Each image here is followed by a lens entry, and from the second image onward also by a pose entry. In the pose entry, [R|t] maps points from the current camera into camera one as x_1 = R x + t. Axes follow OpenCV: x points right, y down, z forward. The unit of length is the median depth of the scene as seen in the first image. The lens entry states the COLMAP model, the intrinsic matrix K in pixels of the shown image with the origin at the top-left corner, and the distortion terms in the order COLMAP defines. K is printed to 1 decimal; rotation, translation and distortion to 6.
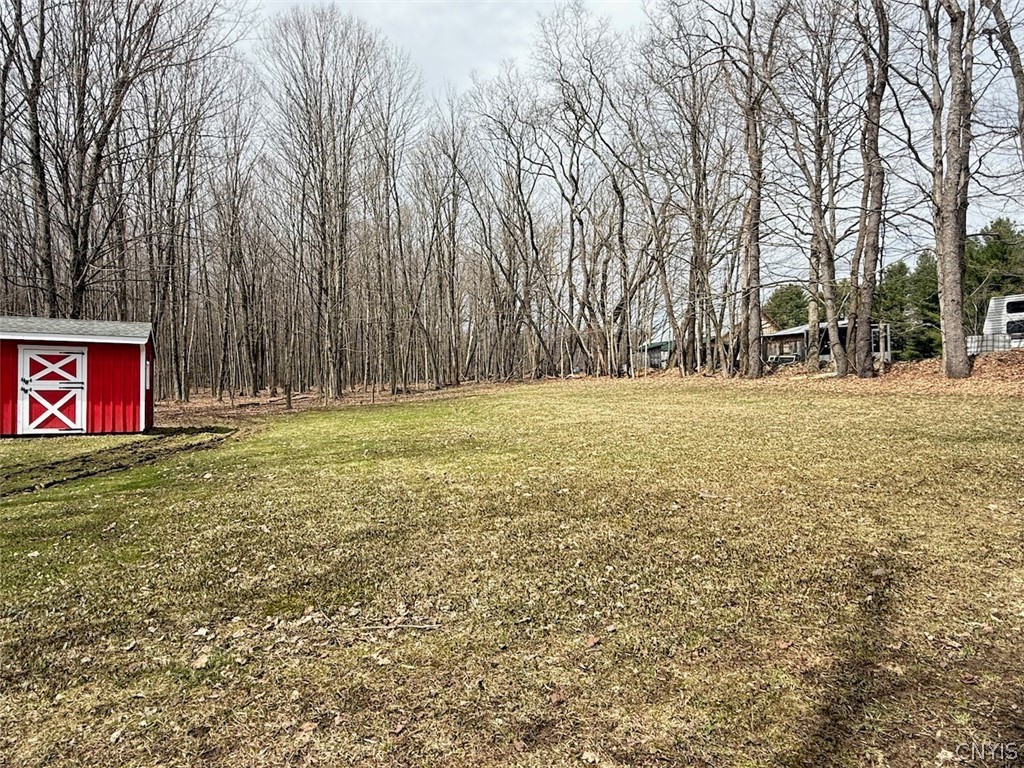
lens RADIAL K [[591.7, 0, 515.1], [0, 591.7, 388.6], [0, 0, 1]] dist [0.004427, 0.000858]
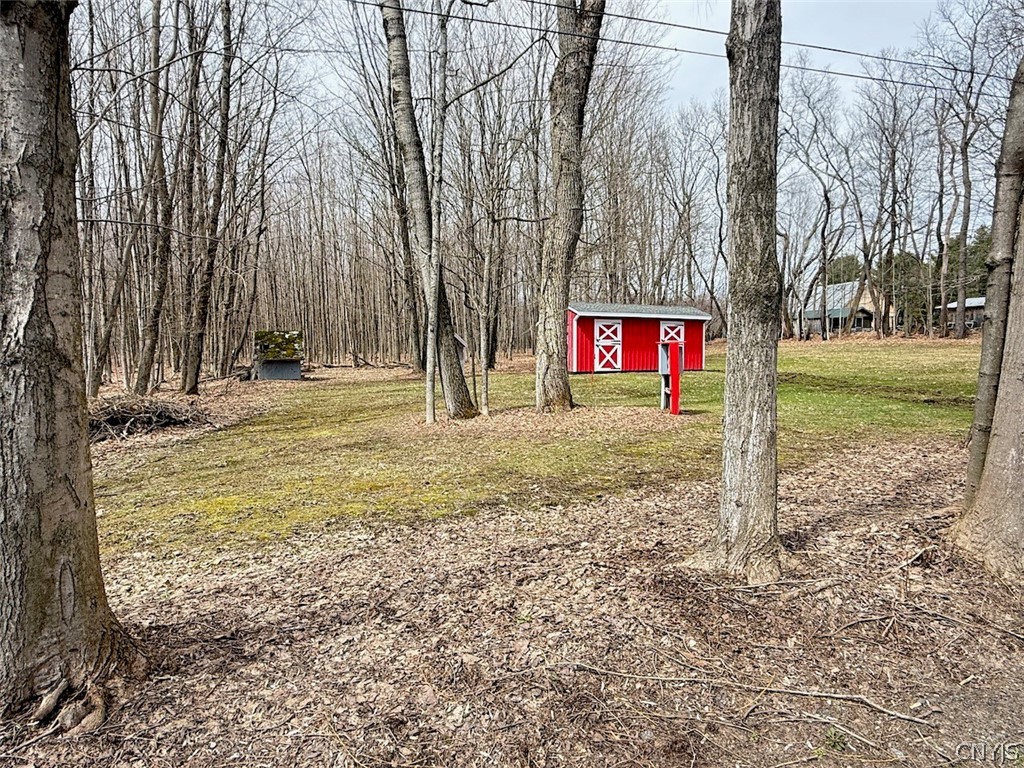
lens RADIAL K [[591.7, 0, 511.7], [0, 591.7, 383.9], [0, 0, 1]] dist [0.004427, 0.000858]
pose [[0.998531, -0.010971, 0.053069, -1.166480], [0.007279, 0.997571, 0.069278, -0.007346], [-0.053700, -0.068790, 0.996185, -0.706423]]
